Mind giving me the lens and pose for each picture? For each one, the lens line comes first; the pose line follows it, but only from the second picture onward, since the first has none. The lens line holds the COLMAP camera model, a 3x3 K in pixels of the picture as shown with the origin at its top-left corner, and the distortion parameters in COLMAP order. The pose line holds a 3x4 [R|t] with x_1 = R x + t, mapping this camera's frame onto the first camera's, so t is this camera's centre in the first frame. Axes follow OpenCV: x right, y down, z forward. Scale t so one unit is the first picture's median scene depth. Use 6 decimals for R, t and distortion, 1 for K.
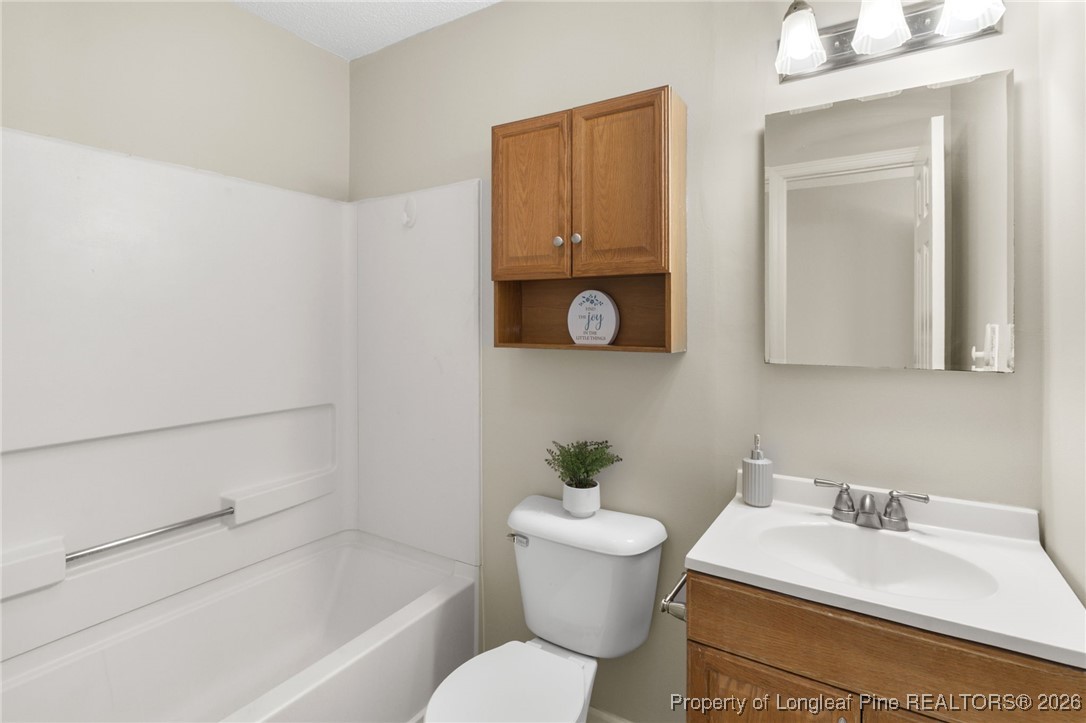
lens RADIAL K [[547.5, 0, 538.6], [0, 547.5, 329.4], [0, 0, 1]] dist [0.000187, -0.000099]
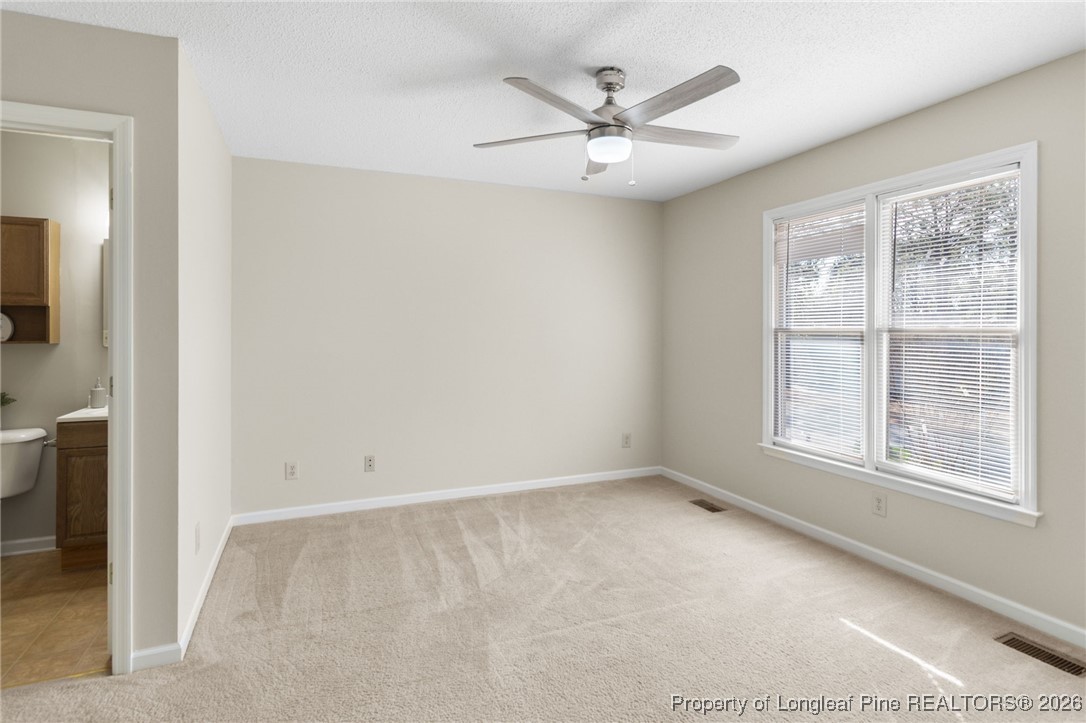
lens RADIAL K [[547.5, 0, 538.6], [0, 547.5, 329.4], [0, 0, 1]] dist [0.000187, -0.000099]
pose [[0.569259, 0.004150, 0.822148, -0.425751], [0.003515, 0.999966, -0.007481, 0.010944], [-0.822151, 0.007148, 0.569225, -1.773593]]
